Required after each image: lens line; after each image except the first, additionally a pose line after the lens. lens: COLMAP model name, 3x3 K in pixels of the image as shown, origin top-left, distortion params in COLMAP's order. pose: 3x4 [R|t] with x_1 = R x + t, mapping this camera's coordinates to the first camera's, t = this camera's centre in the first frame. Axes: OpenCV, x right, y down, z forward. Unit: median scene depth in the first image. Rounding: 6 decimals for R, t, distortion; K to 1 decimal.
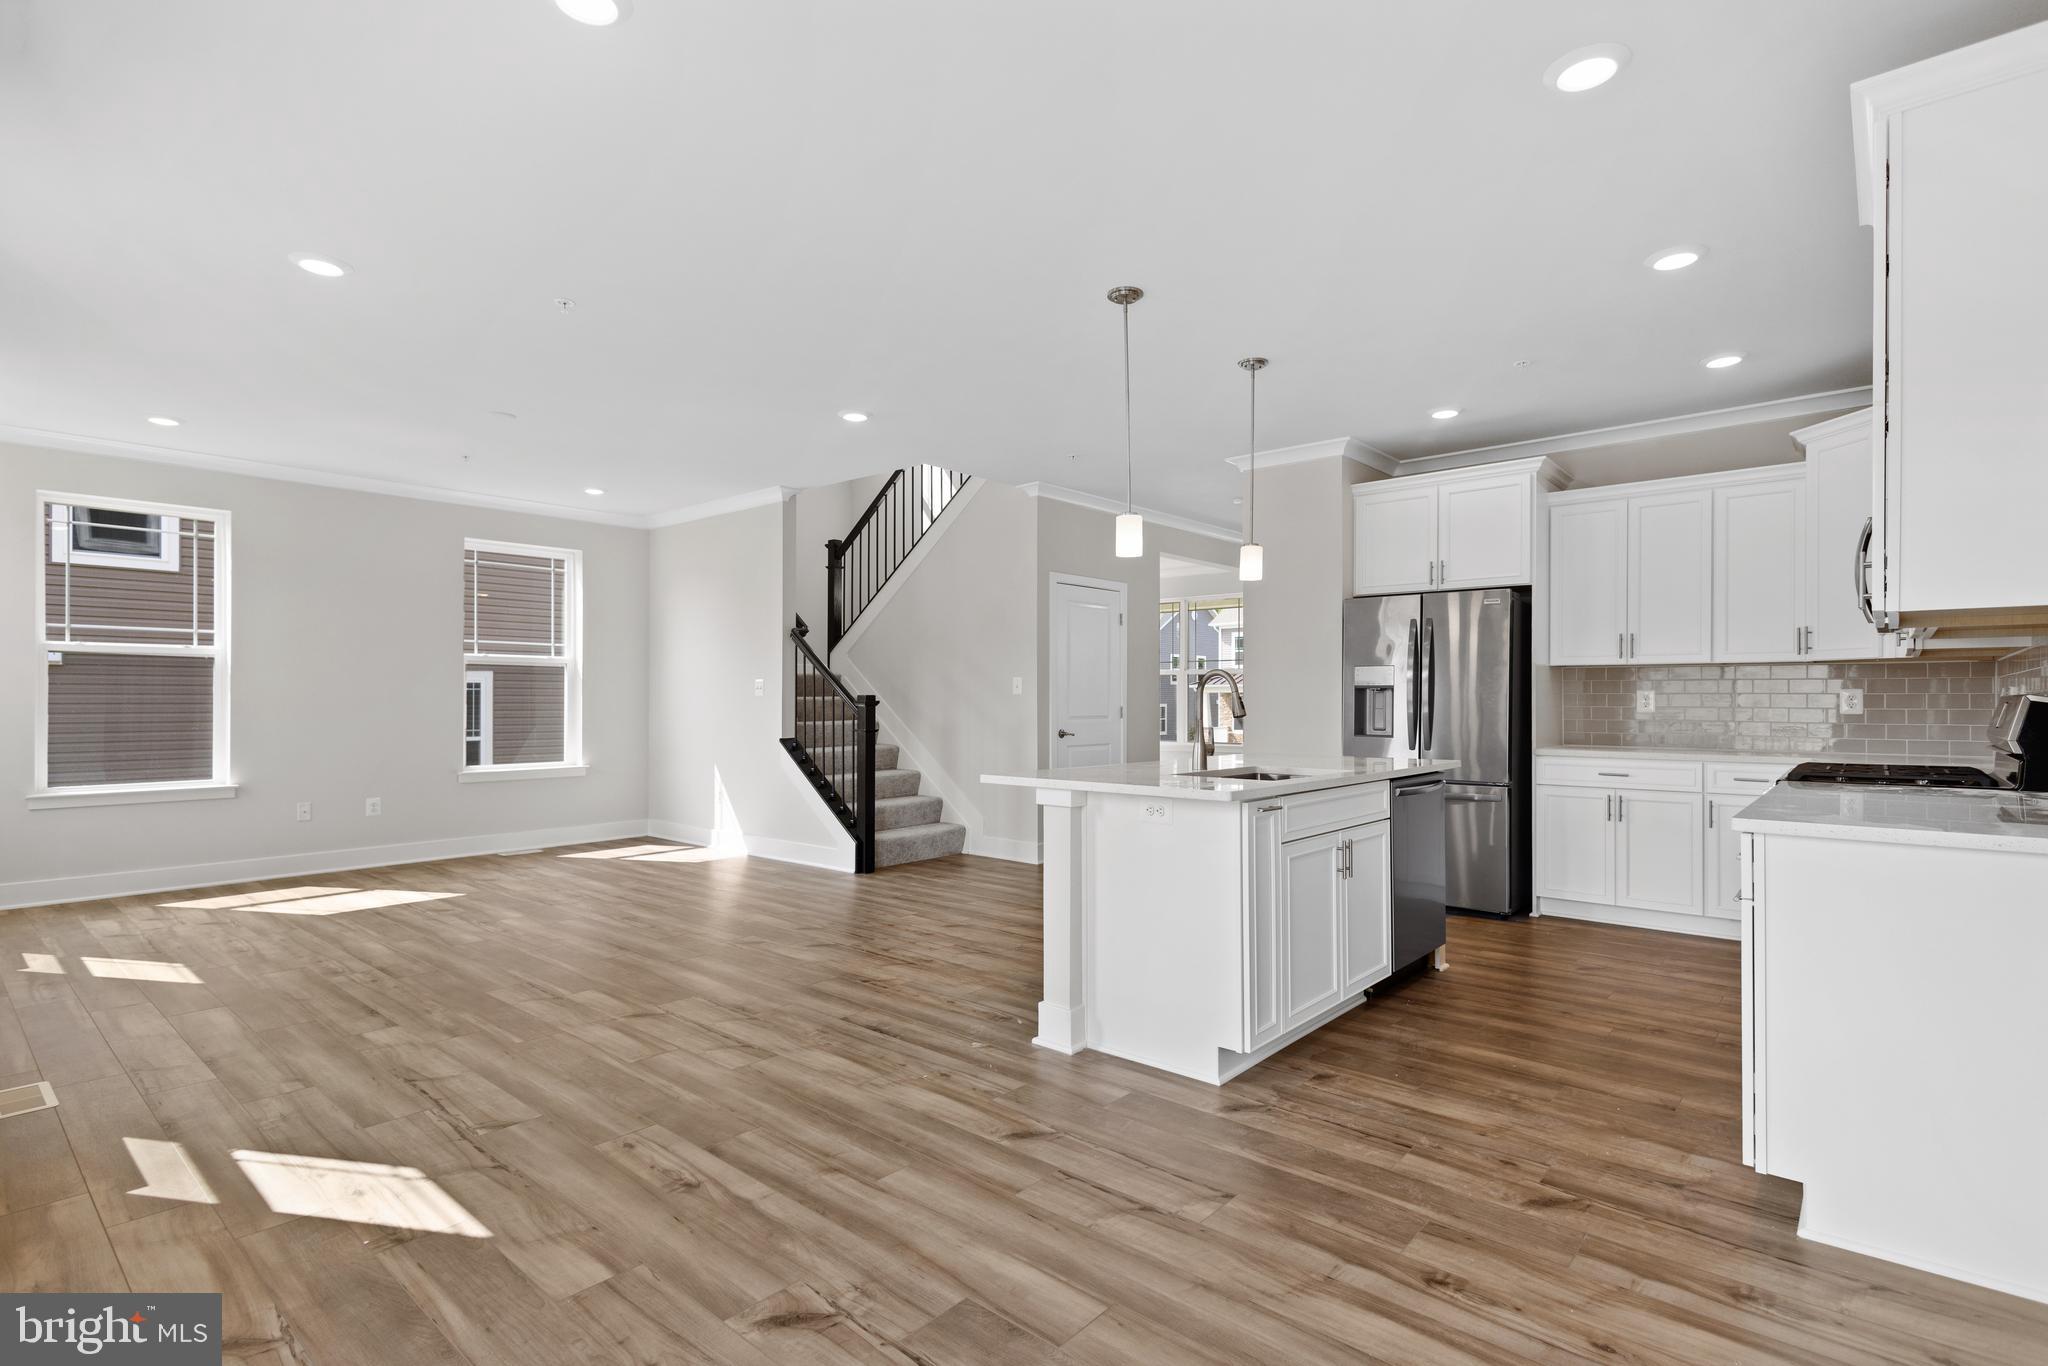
lens RADIAL K [[986.0, 0, 1033.6], [0, 986.0, 703.0], [0, 0, 1]] dist [0.001280, -0.000508]
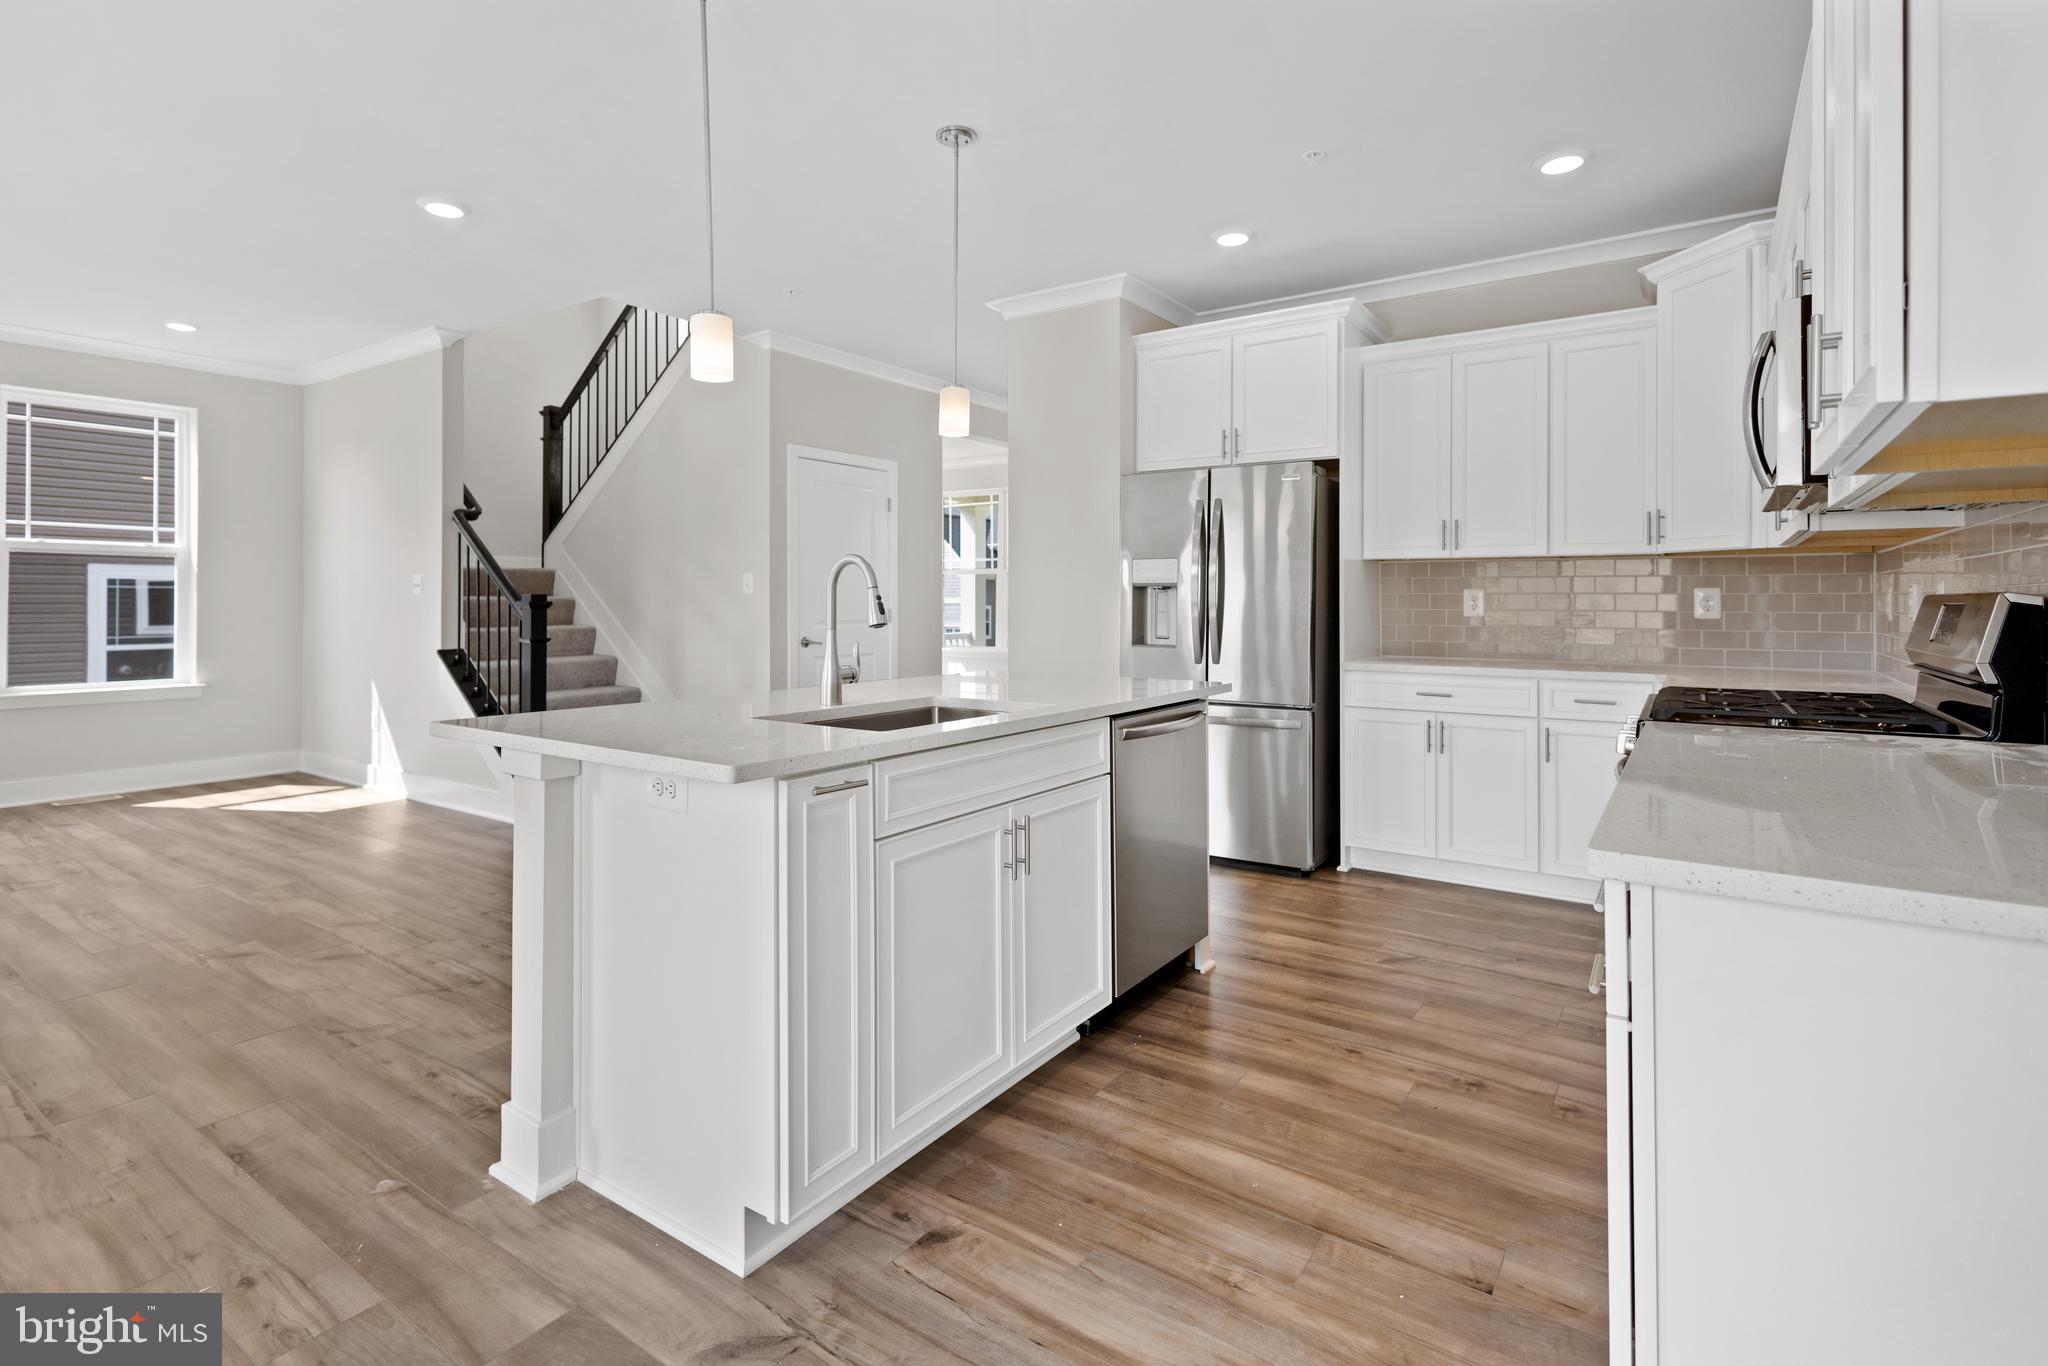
lens RADIAL K [[975.8, 0, 1027.8], [0, 975.8, 598.0], [0, 0, 1]] dist [0.000160, 0.000549]
pose [[0.993689, 0.001328, 0.112162, 0.177775], [-0.000597, 0.999978, -0.006547, -0.000261], [-0.112168, 0.006438, 0.993668, 0.258725]]
